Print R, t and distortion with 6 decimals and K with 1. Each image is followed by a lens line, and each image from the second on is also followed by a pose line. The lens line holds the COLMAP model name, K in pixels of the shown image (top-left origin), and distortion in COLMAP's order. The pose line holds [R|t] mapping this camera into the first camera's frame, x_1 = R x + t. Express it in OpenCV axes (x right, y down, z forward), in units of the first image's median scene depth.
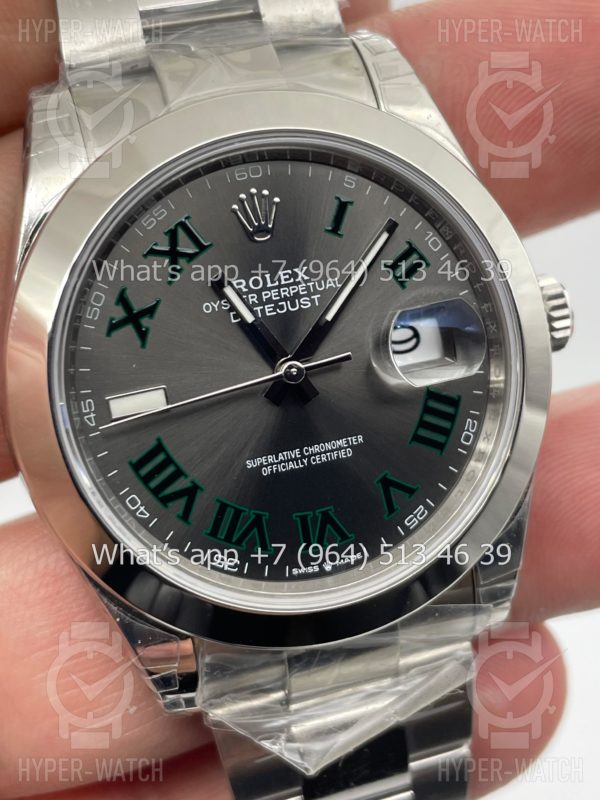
lens RADIAL K [[1250.4, 0, 299.6], [0, 1250.4, 401.7], [0, 0, 1]] dist [0.088750, 0.000000]
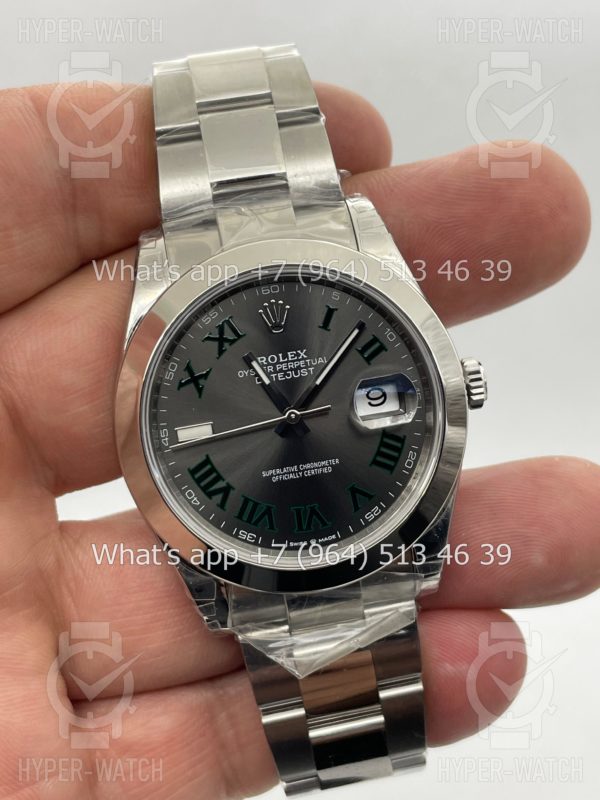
lens RADIAL K [[1250.4, 0, 298.7], [0, 1250.4, 401.8], [0, 0, 1]] dist [0.088750, 0.000000]
pose [[0.988890, 0.035714, -0.144298, 0.224348], [-0.038652, 0.999098, -0.017610, -0.014552], [0.143539, 0.022992, 0.989377, -0.545980]]
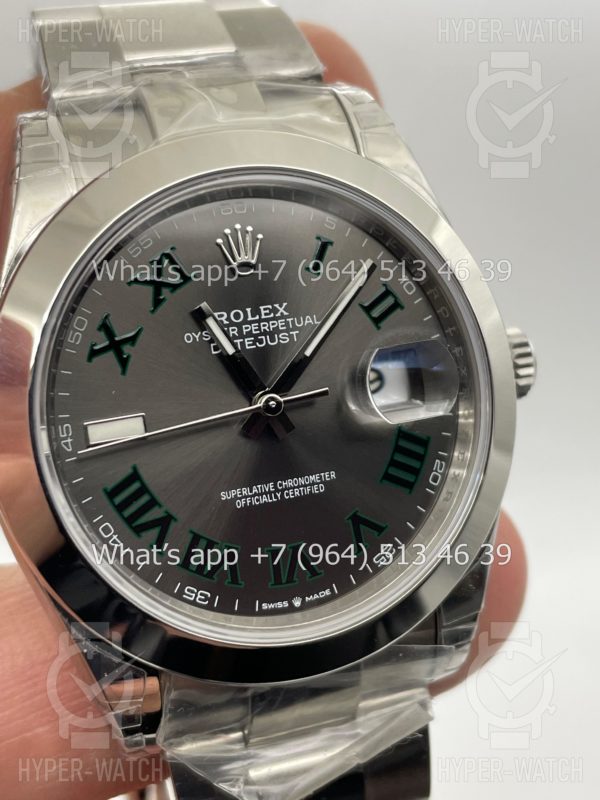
lens RADIAL K [[1250.4, 0, 299.2], [0, 1250.4, 392.7], [0, 0, 1]] dist [0.088750, 0.000000]
pose [[0.994291, 0.038388, 0.099555, -0.082289], [-0.030614, 0.996446, -0.078476, 0.044052], [-0.102214, 0.074980, 0.991933, -0.002307]]
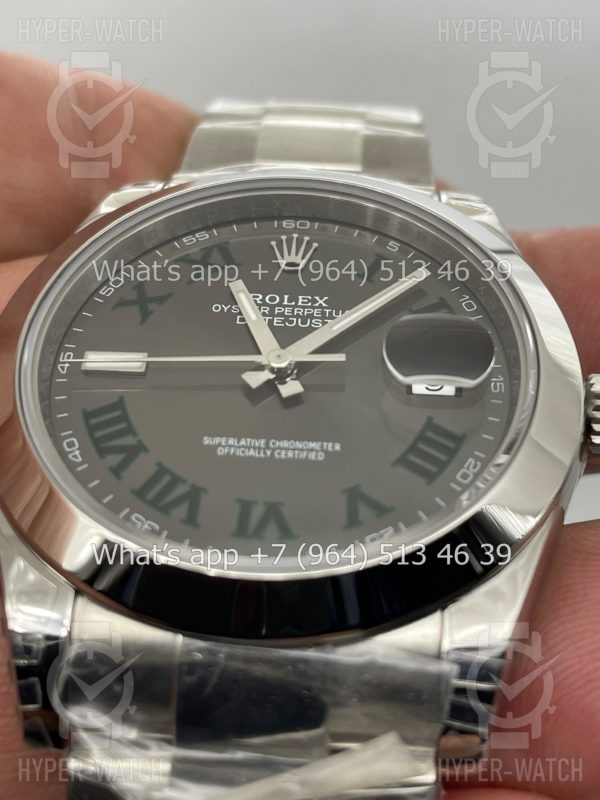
lens RADIAL K [[1250.4, 0, 299.0], [0, 1250.4, 400.5], [0, 0, 1]] dist [0.088750, 0.000000]
pose [[0.938327, 0.074829, -0.337556, 0.317591], [-0.281879, 0.730922, -0.621529, 0.559640], [0.200218, 0.678347, 0.706936, 0.362164]]
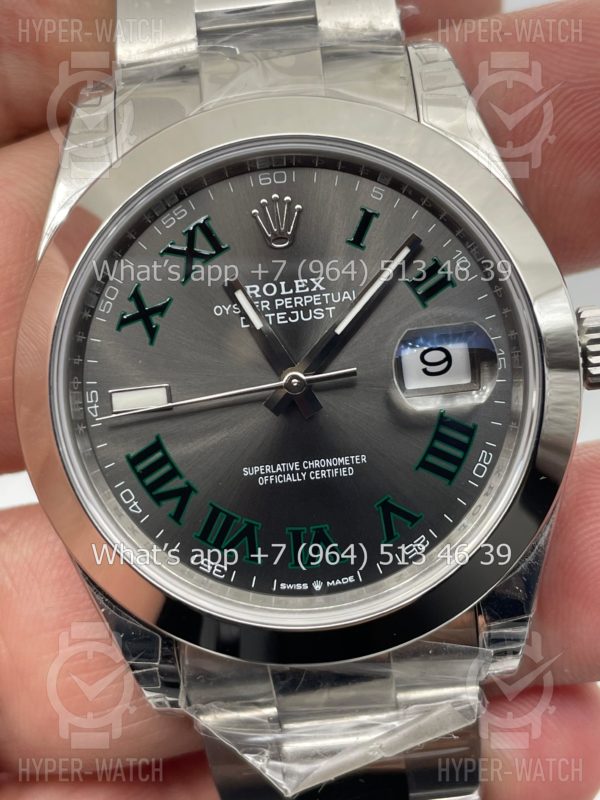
lens RADIAL K [[1250.4, 0, 305.1], [0, 1250.4, 402.4], [0, 0, 1]] dist [0.088750, 0.000000]
pose [[0.966652, 0.096907, -0.237050, 0.231960], [-0.099787, 0.995009, -0.000155, -0.008937], [0.235852, 0.023805, 0.971497, 0.050051]]
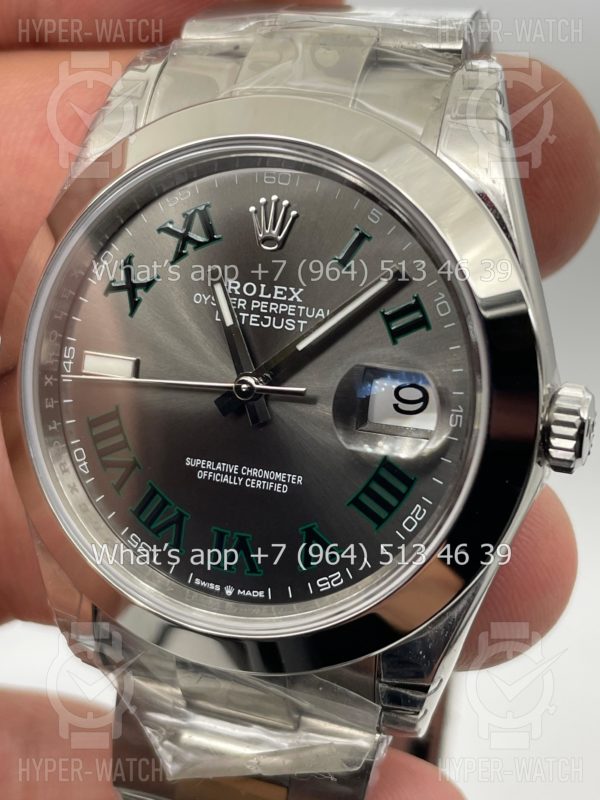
lens RADIAL K [[1250.4, 0, 298.7], [0, 1250.4, 397.1], [0, 0, 1]] dist [0.088750, 0.000000]
pose [[0.816271, 0.335943, -0.469940, 0.474618], [-0.320188, 0.940228, 0.115978, -0.139436], [0.480812, 0.055800, 0.875046, 0.173176]]
